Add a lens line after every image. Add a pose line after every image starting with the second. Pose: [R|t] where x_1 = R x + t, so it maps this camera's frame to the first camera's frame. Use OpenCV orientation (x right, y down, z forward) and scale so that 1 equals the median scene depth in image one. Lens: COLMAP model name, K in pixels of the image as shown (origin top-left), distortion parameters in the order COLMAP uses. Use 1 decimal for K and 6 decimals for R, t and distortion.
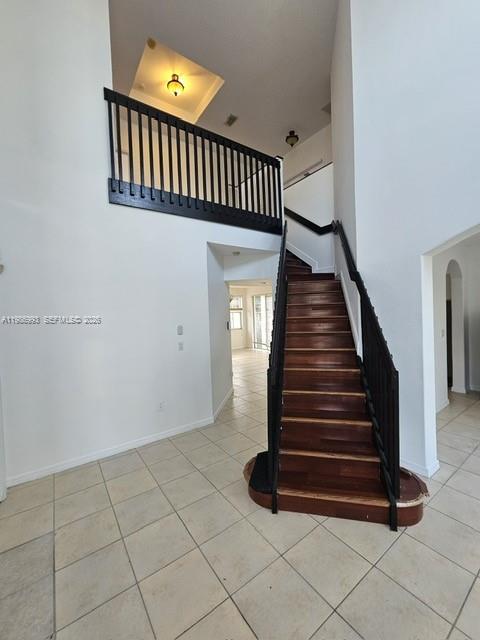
lens RADIAL K [[263.3, 0, 238.6], [0, 263.3, 320.9], [0, 0, 1]] dist [-0.000108, -0.000067]
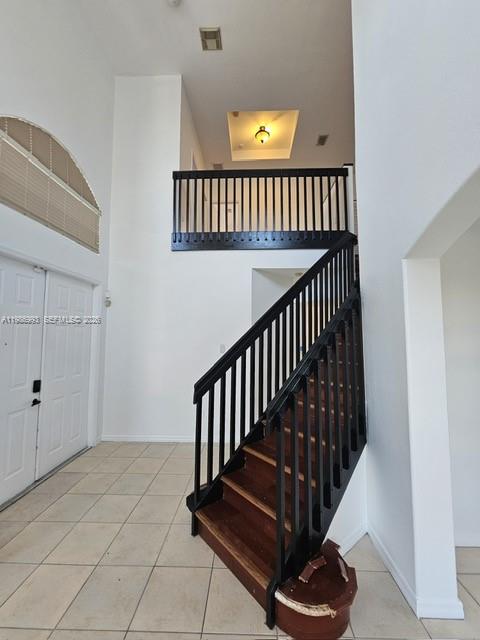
lens RADIAL K [[263.3, 0, 241.3], [0, 263.3, 316.9], [0, 0, 1]] dist [-0.000108, -0.000067]
pose [[0.795637, -0.000318, -0.605773, 0.620172], [-0.050081, 0.996542, -0.066301, -0.034895], [0.603700, 0.083089, 0.792870, 0.162388]]
